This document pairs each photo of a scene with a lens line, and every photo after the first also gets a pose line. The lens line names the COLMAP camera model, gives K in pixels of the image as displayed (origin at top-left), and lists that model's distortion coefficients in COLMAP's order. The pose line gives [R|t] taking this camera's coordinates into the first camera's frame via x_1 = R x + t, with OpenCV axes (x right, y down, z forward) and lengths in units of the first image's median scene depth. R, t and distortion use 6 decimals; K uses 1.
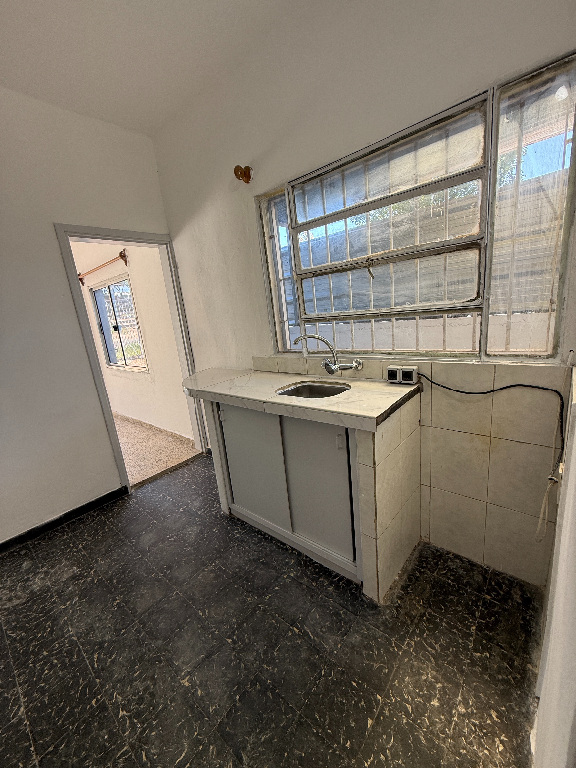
lens RADIAL K [[304.9, 0, 284.0], [0, 304.9, 380.6], [0, 0, 1]] dist [-0.001082, 0.000047]
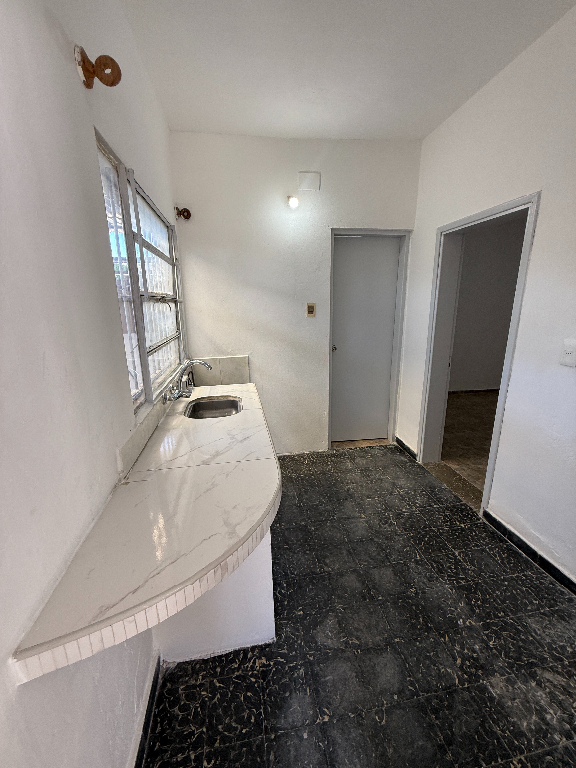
lens RADIAL K [[304.9, 0, 285.3], [0, 304.9, 383.2], [0, 0, 1]] dist [-0.001082, 0.000047]
pose [[-0.762508, -0.051307, 0.644941, -0.813127], [0.240474, 0.902958, 0.356145, -0.386580], [-0.600627, 0.426655, -0.676175, 1.590721]]
